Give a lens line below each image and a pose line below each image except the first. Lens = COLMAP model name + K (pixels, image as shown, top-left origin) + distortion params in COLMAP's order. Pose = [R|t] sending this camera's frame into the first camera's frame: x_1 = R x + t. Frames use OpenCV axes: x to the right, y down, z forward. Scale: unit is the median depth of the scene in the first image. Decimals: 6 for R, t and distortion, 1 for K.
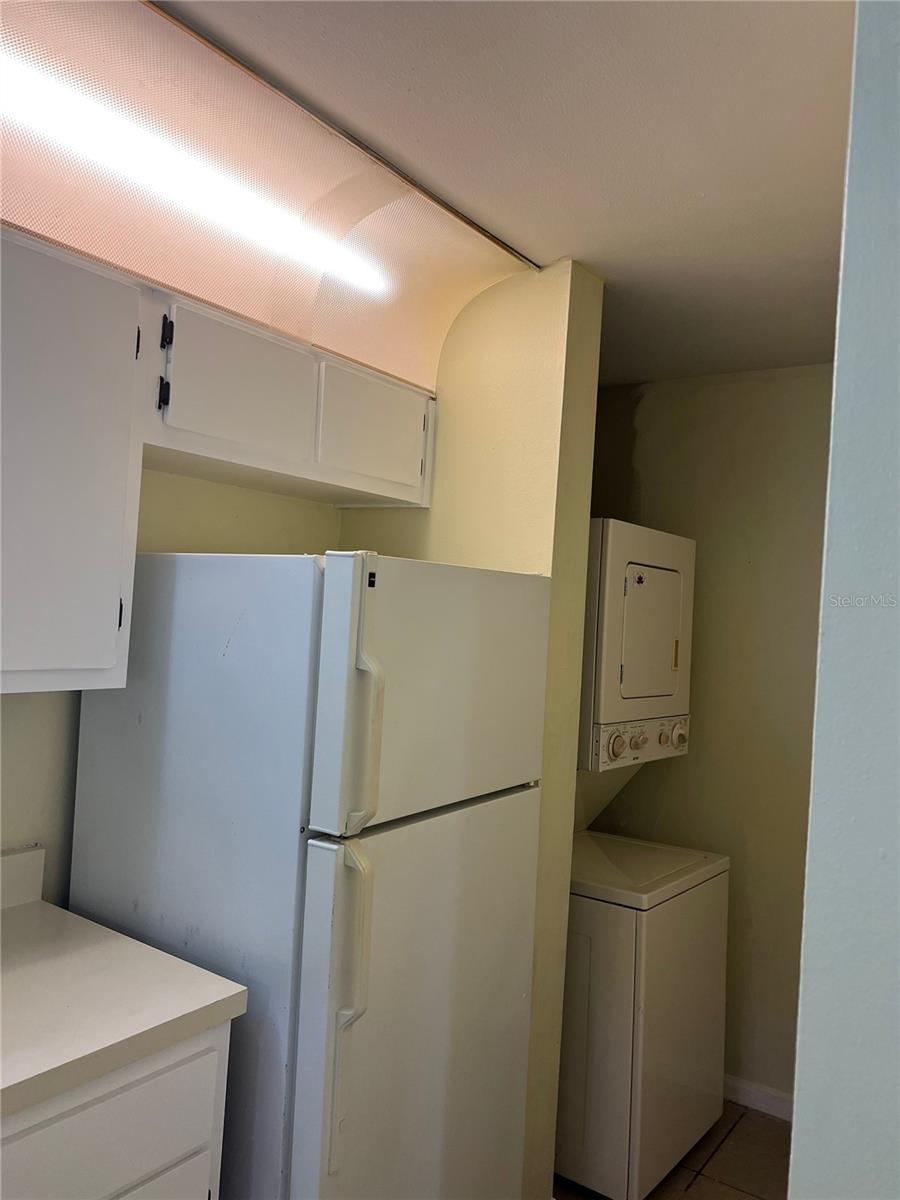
lens RADIAL K [[905.1, 0, 450.0], [0, 905.1, 600.0], [0, 0, 1]] dist [0.002130, -0.000031]
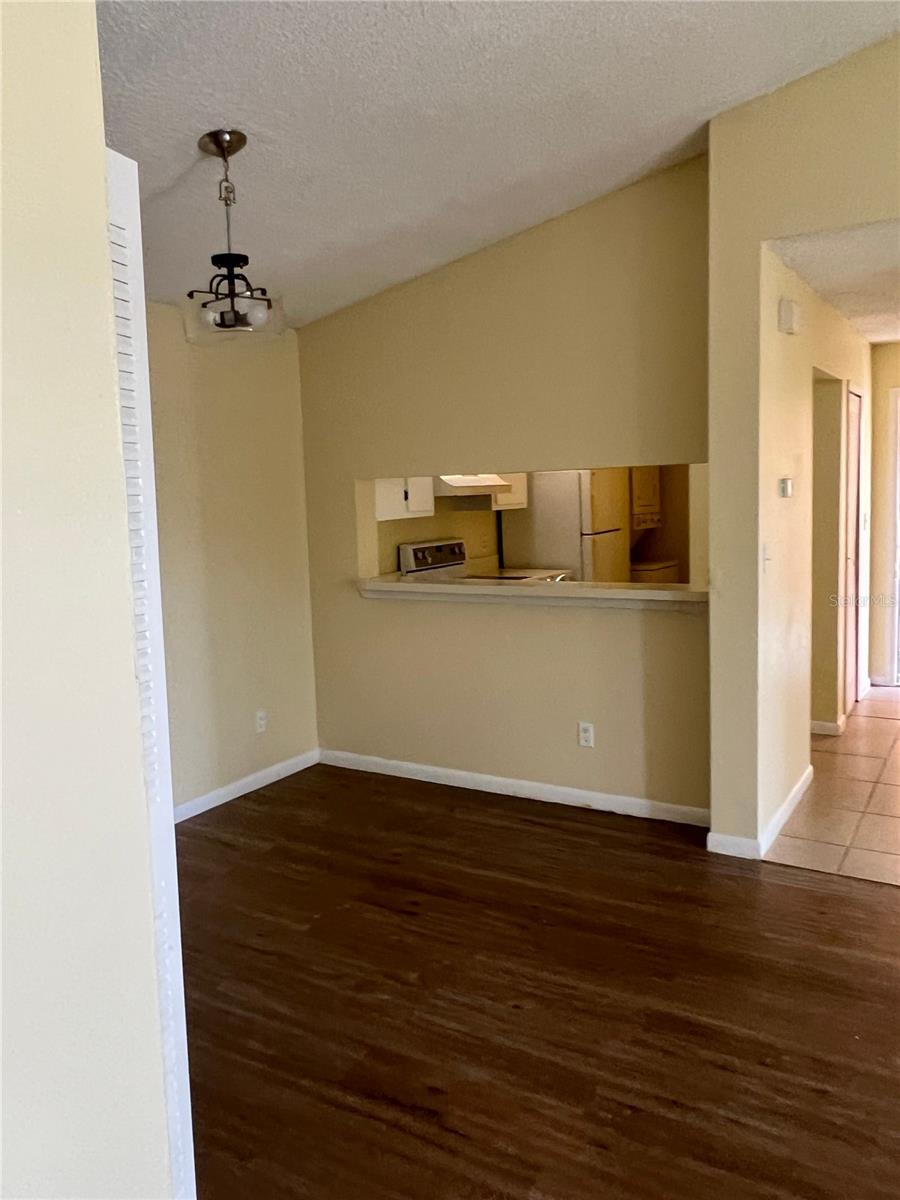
lens RADIAL K [[922.3, 0, 450.0], [0, 922.3, 600.0], [0, 0, 1]] dist [-0.000999, -0.000110]
pose [[0.992658, -0.103308, 0.062905, -0.935133], [0.094589, 0.987177, 0.128583, -0.051168], [-0.075382, -0.121689, 0.989702, -2.864804]]
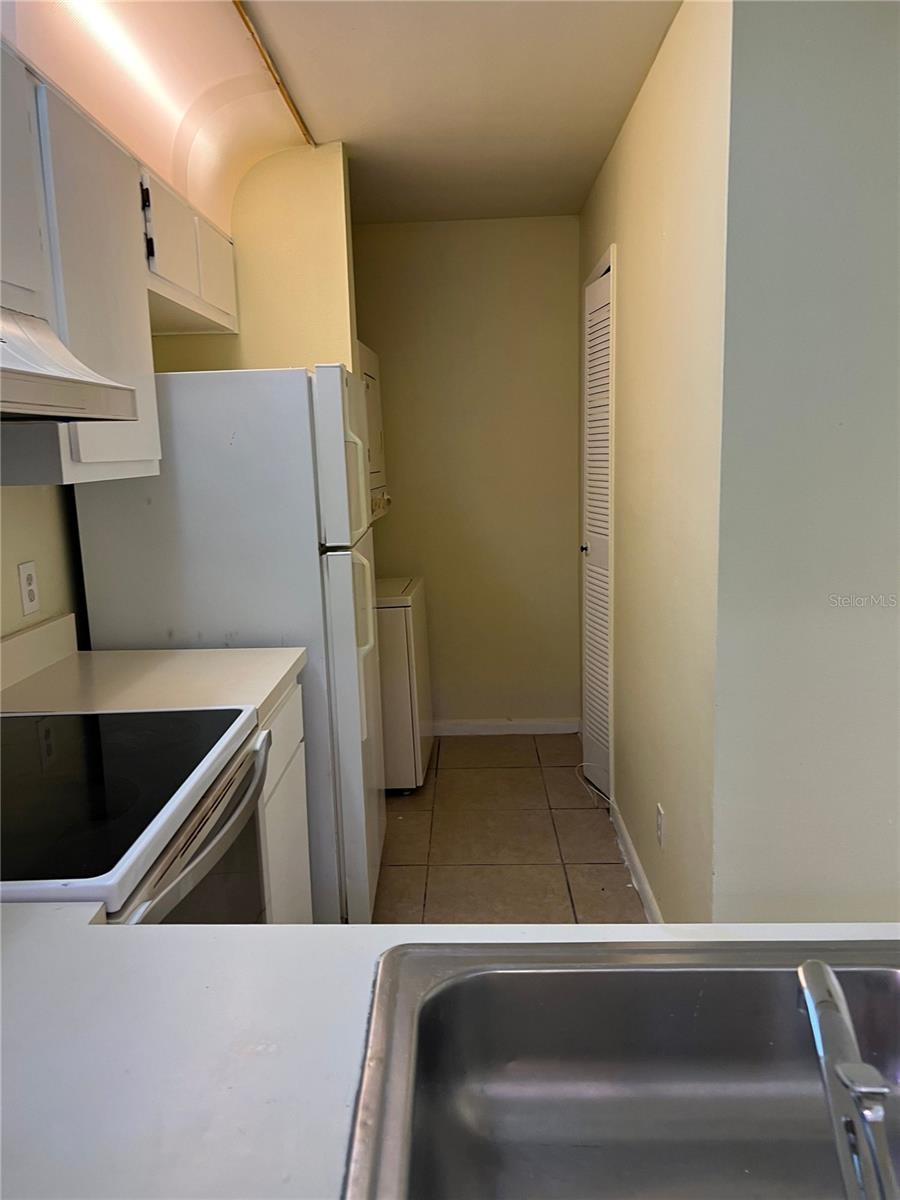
lens RADIAL K [[905.1, 0, 450.0], [0, 905.1, 600.0], [0, 0, 1]] dist [0.002130, -0.000031]
pose [[0.824690, -0.180379, 0.536049, -0.717955], [0.075379, 0.974378, 0.211908, 0.023288], [-0.560539, -0.134352, 0.817157, -0.364347]]
